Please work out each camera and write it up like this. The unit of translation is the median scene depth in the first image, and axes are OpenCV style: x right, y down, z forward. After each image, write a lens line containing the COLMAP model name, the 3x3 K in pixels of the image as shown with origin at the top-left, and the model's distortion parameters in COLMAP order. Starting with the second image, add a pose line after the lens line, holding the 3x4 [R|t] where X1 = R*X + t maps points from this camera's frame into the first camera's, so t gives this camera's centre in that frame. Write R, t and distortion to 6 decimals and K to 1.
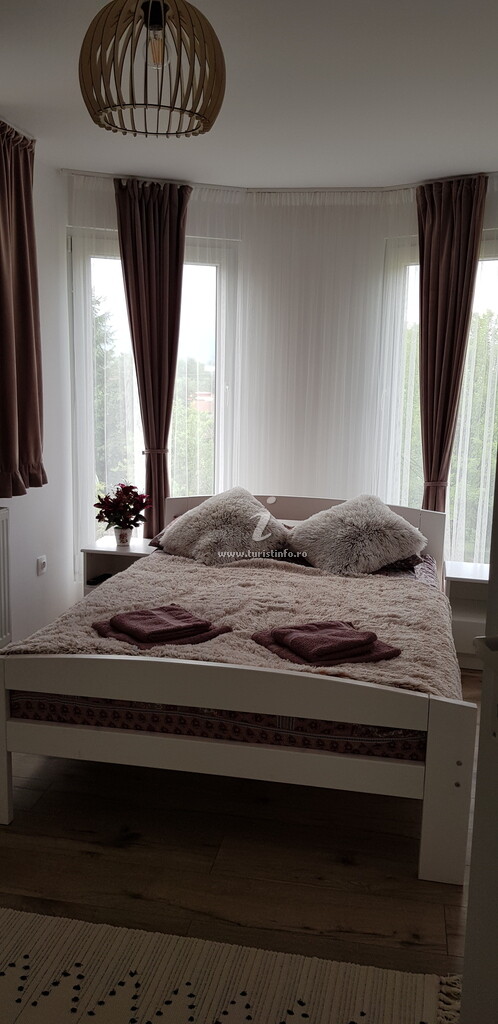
lens RADIAL K [[803.2, 0, 256.8], [0, 803.2, 508.6], [0, 0, 1]] dist [0.060676, -0.104035]
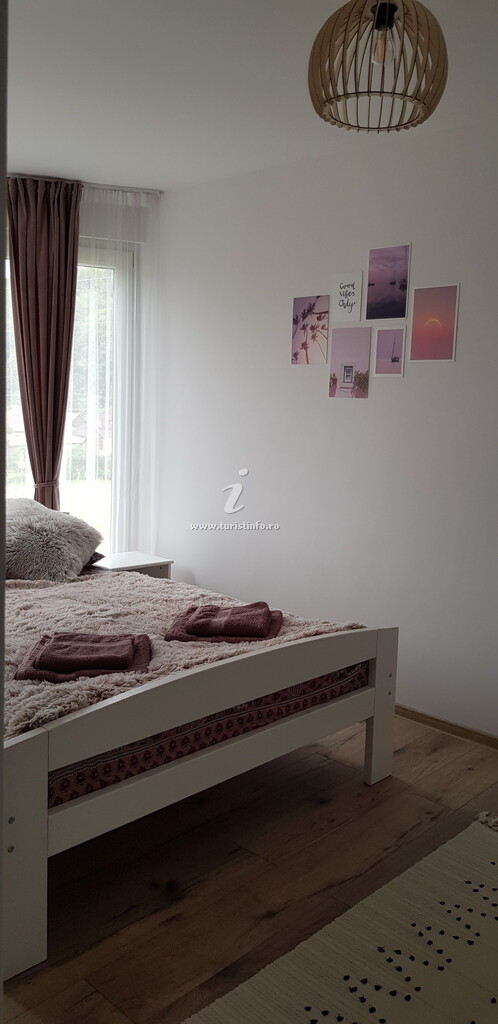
lens RADIAL K [[803.2, 0, 255.9], [0, 803.2, 512.3], [0, 0, 1]] dist [0.060676, -0.104035]
pose [[0.551877, -0.116251, 0.825783, -0.787649], [0.133888, 0.989742, 0.049854, -0.022361], [-0.823107, 0.083049, 0.561781, 0.412398]]
